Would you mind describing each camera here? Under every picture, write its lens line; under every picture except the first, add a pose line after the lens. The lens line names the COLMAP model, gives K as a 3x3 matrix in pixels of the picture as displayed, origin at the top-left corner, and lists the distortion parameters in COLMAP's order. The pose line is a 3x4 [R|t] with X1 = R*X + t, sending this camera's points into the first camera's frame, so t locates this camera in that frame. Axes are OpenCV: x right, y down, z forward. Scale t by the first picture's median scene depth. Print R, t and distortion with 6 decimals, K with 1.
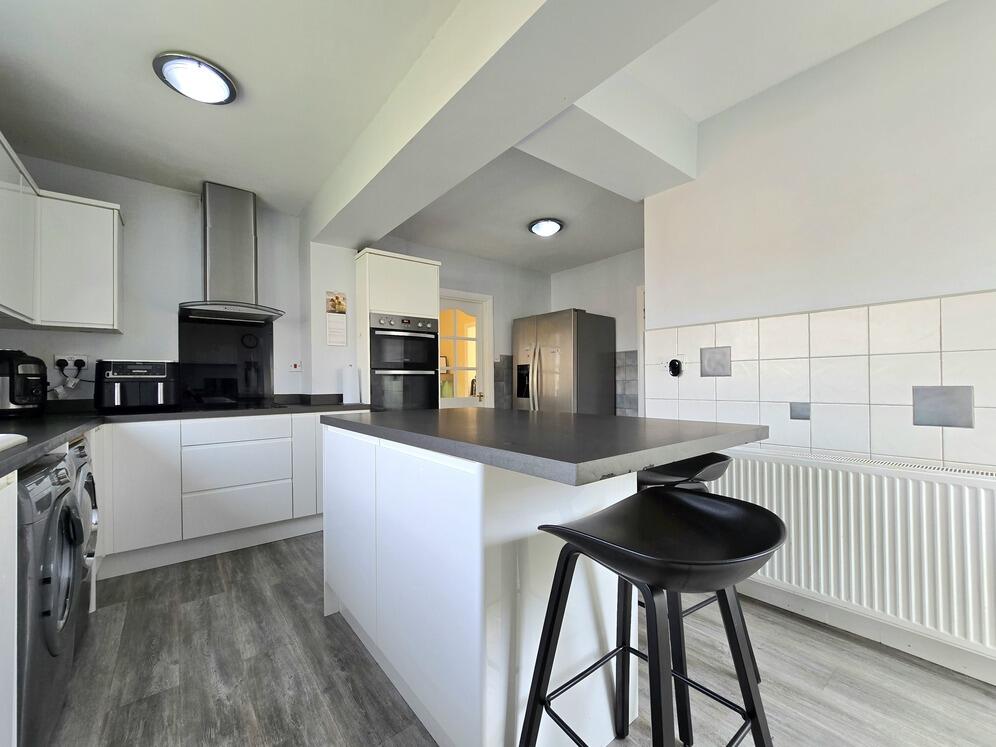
lens RADIAL K [[408.2, 0, 498.8], [0, 408.2, 380.8], [0, 0, 1]] dist [-0.009519, -0.000039]
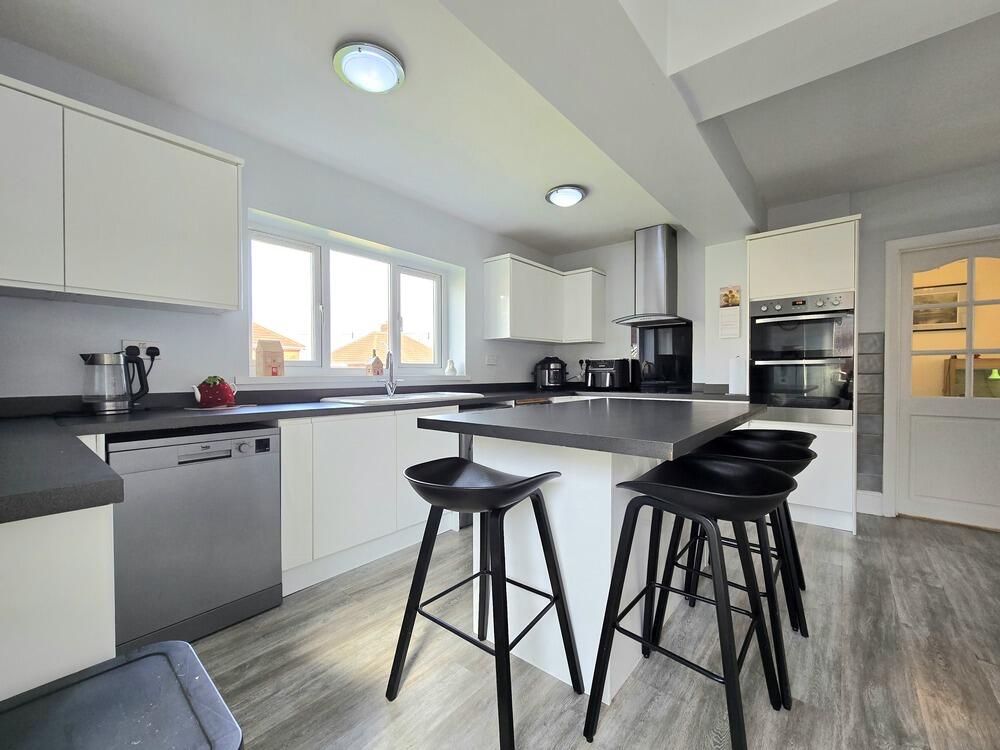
lens RADIAL K [[409.8, 0, 495.3], [0, 409.8, 374.8], [0, 0, 1]] dist [-0.009519, -0.000039]
pose [[0.183900, 0.010714, -0.982886, 0.743720], [0.004123, 0.999923, 0.011671, -0.009798], [0.982936, -0.006199, 0.183842, 0.312113]]
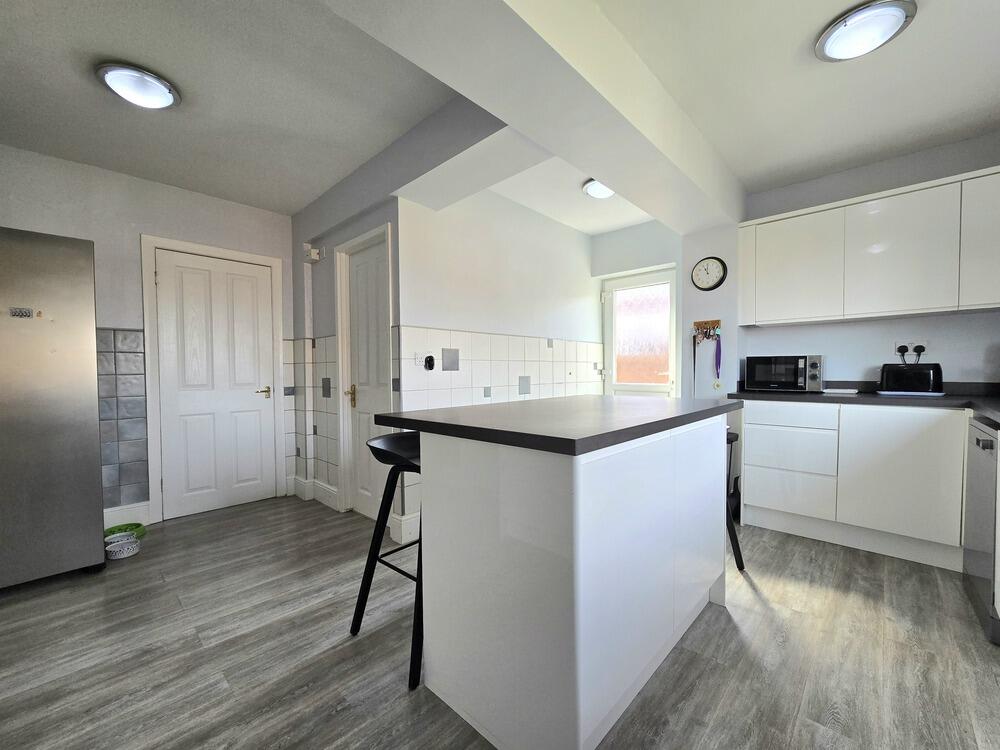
lens RADIAL K [[409.8, 0, 504.6], [0, 409.8, 370.4], [0, 0, 1]] dist [-0.009519, -0.000039]
pose [[-0.144778, 0.016384, 0.989329, -0.781034], [0.010791, 0.999830, -0.014978, 0.010337], [-0.989405, 0.008507, -0.144930, 0.969750]]
